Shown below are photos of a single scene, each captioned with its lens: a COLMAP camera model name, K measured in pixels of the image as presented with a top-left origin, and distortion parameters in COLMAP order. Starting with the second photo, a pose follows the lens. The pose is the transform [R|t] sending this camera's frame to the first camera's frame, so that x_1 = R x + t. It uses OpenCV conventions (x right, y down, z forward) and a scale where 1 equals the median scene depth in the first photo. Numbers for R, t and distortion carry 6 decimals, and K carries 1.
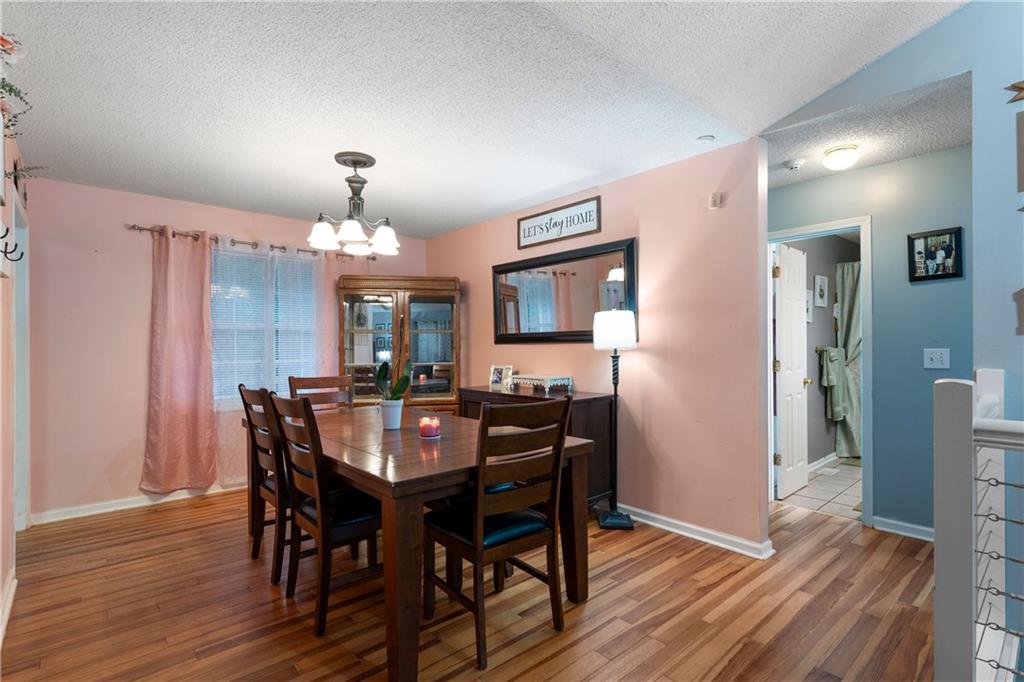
lens RADIAL K [[490.1, 0, 514.3], [0, 490.1, 348.4], [0, 0, 1]] dist [0.000513, 0.000133]
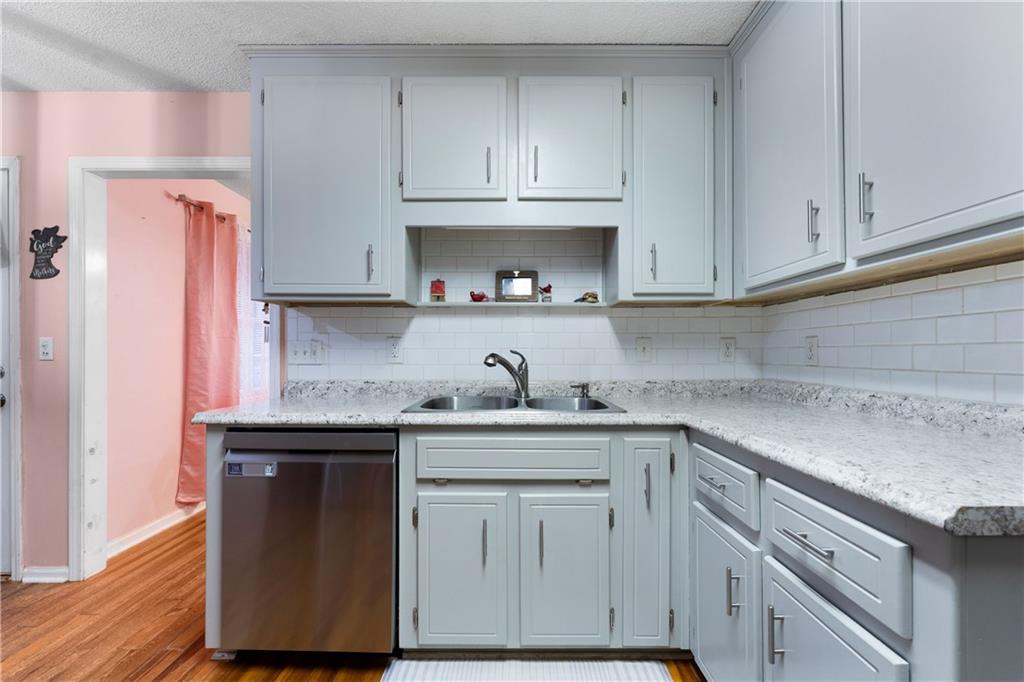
lens RADIAL K [[436.7, 0, 512.0], [0, 436.7, 341.0], [0, 0, 1]] dist [-0.000543, 0.000003]
pose [[0.663649, 0.019454, 0.747791, -1.067349], [0.000500, 0.999650, -0.026450, 0.031207], [-0.748044, 0.017927, 0.663407, 0.071507]]
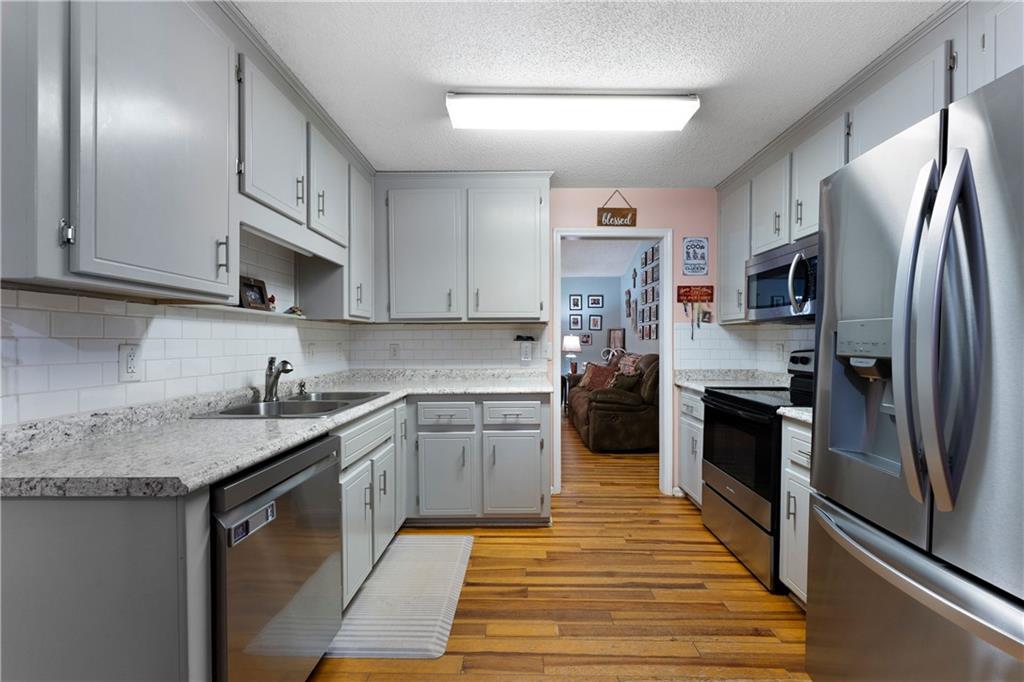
lens RADIAL K [[415.5, 0, 512.0], [0, 415.5, 341.0], [0, 0, 1]] dist [-0.000103, -0.000409]
pose [[-0.732921, 0.006442, 0.680283, -1.276892], [0.007063, 0.999973, -0.001860, 0.008914], [-0.680277, 0.003441, -0.732947, 0.655697]]
